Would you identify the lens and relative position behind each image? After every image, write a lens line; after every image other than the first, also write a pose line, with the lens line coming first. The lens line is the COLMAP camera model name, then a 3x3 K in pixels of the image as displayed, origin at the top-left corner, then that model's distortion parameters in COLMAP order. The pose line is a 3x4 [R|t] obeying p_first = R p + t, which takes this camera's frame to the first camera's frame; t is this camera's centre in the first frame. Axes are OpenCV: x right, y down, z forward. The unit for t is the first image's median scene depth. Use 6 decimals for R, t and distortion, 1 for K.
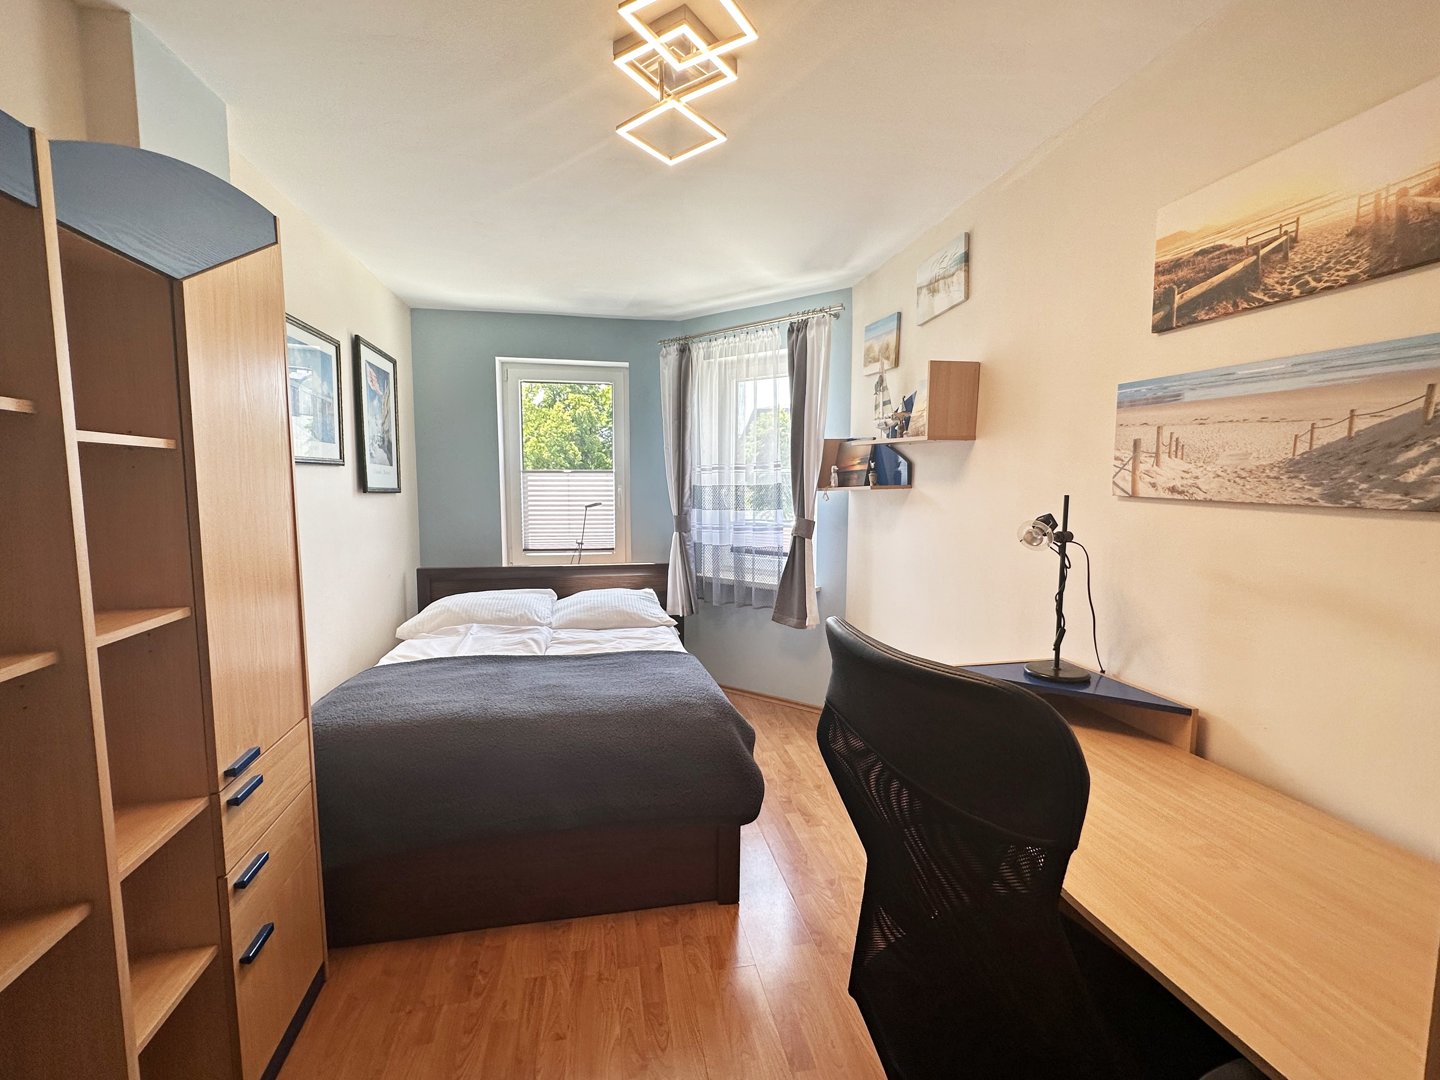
lens RADIAL K [[578.8, 0, 725.4], [0, 578.8, 539.3], [0, 0, 1]] dist [-0.008596, 0.002015]
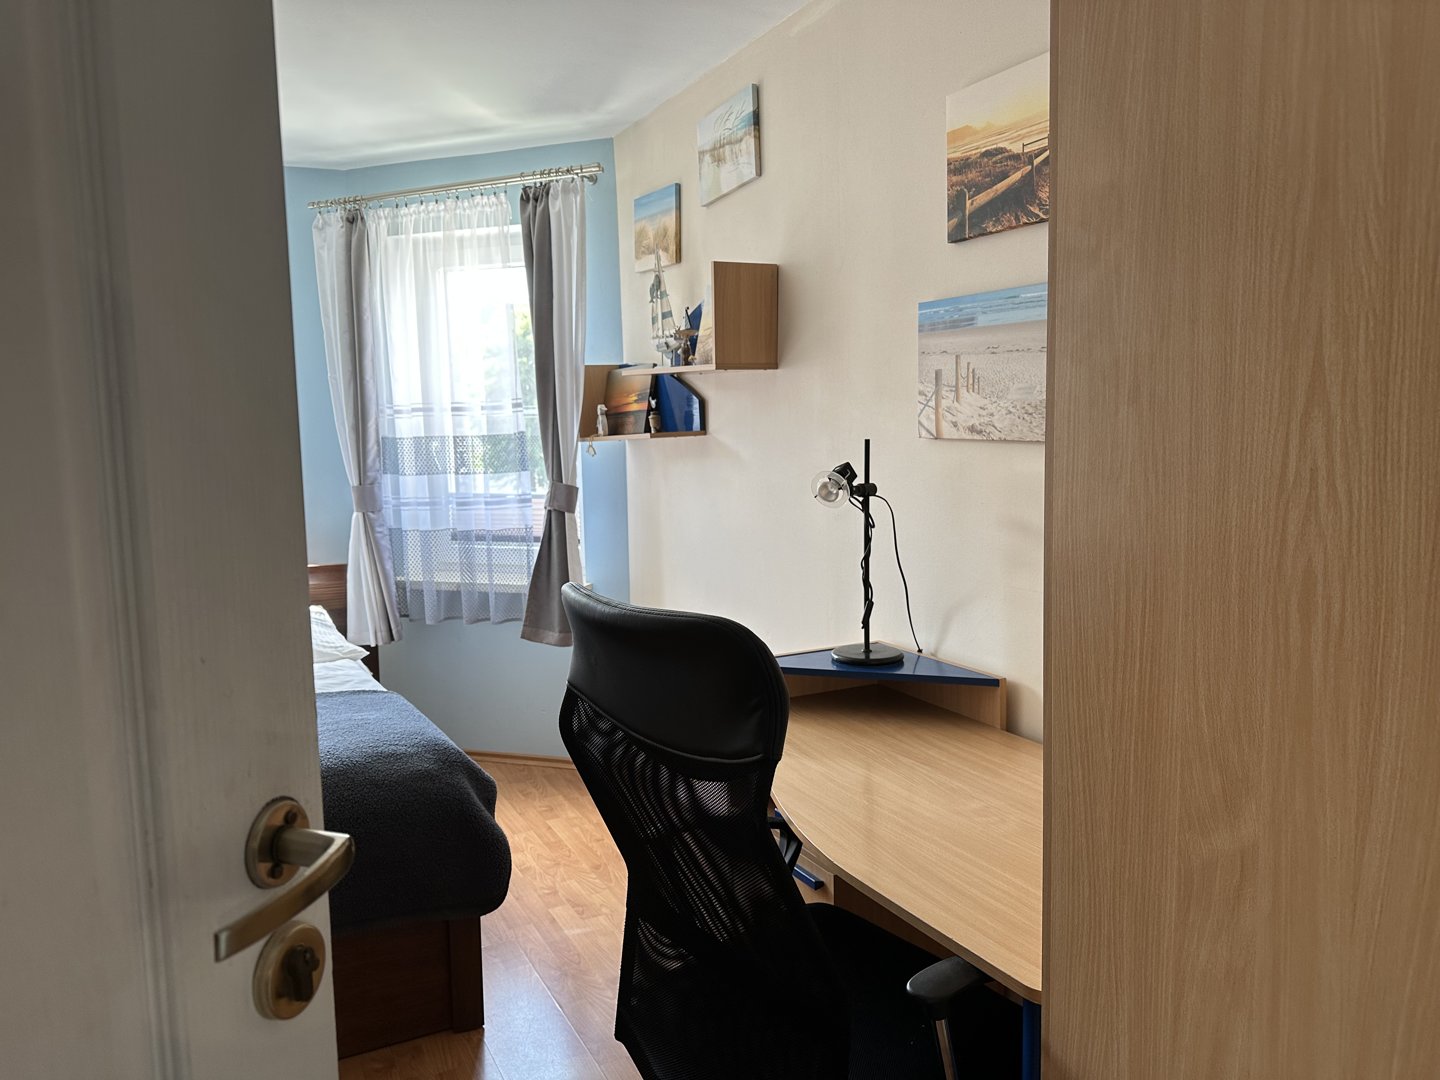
lens RADIAL K [[1006.1, 0, 729.7], [0, 1006.1, 551.8], [0, 0, 1]] dist [0.064193, -0.076808]
pose [[0.961760, -0.052152, 0.268882, 0.009815], [0.046022, 0.998518, 0.029057, 0.033558], [-0.269999, -0.015572, 0.962735, -0.331831]]
